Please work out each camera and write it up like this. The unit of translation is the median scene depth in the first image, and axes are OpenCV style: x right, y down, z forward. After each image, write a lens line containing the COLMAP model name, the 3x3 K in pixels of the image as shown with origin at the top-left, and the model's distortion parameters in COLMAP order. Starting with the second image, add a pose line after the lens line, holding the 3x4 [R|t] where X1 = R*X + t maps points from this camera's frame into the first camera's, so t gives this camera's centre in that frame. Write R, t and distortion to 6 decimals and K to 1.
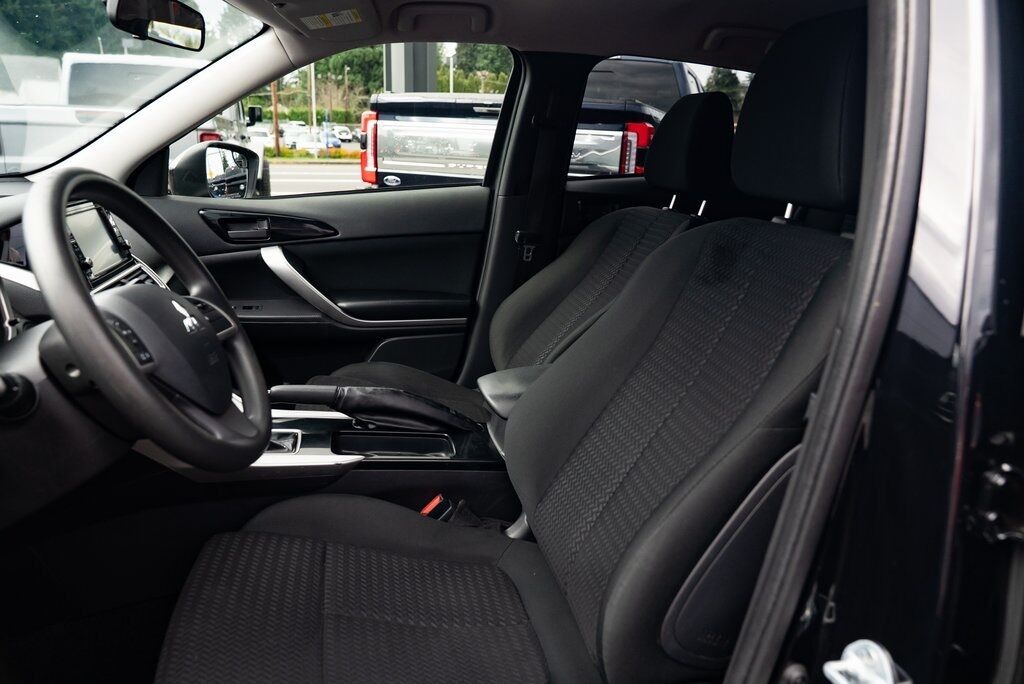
lens RADIAL K [[697.7, 0, 515.4], [0, 697.7, 341.0], [0, 0, 1]] dist [-0.034766, 0.021705]
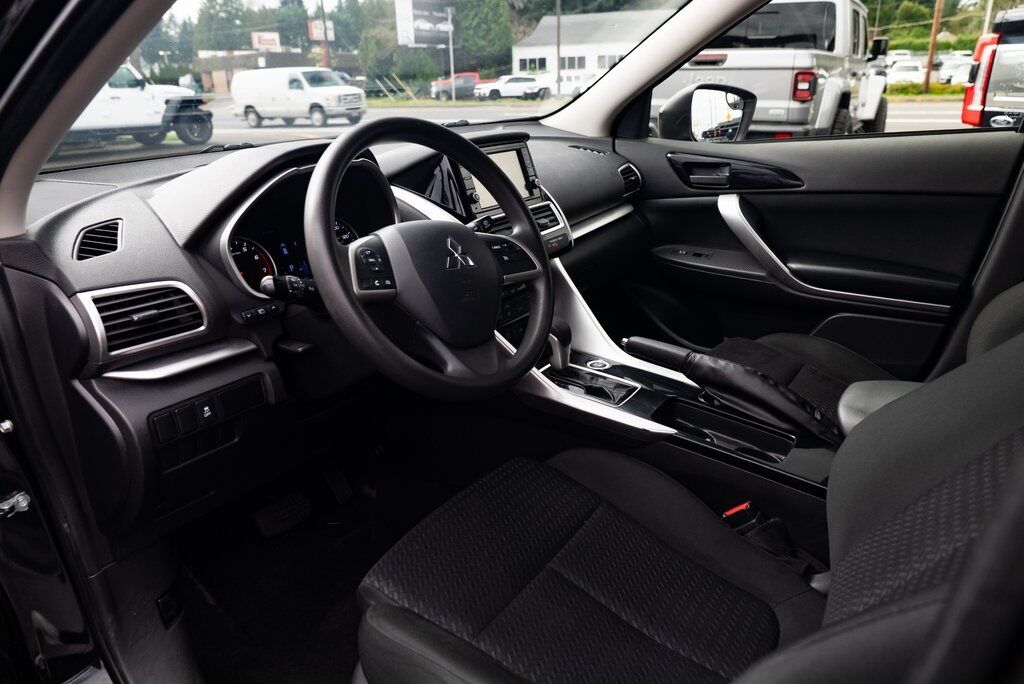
lens RADIAL K [[697.7, 0, 515.4], [0, 697.7, 341.0], [0, 0, 1]] dist [-0.034766, 0.021705]
pose [[0.662035, 0.217441, -0.717237, 0.174215], [-0.159050, 0.975952, 0.149065, -0.033903], [0.732402, 0.015390, 0.680698, 0.136217]]
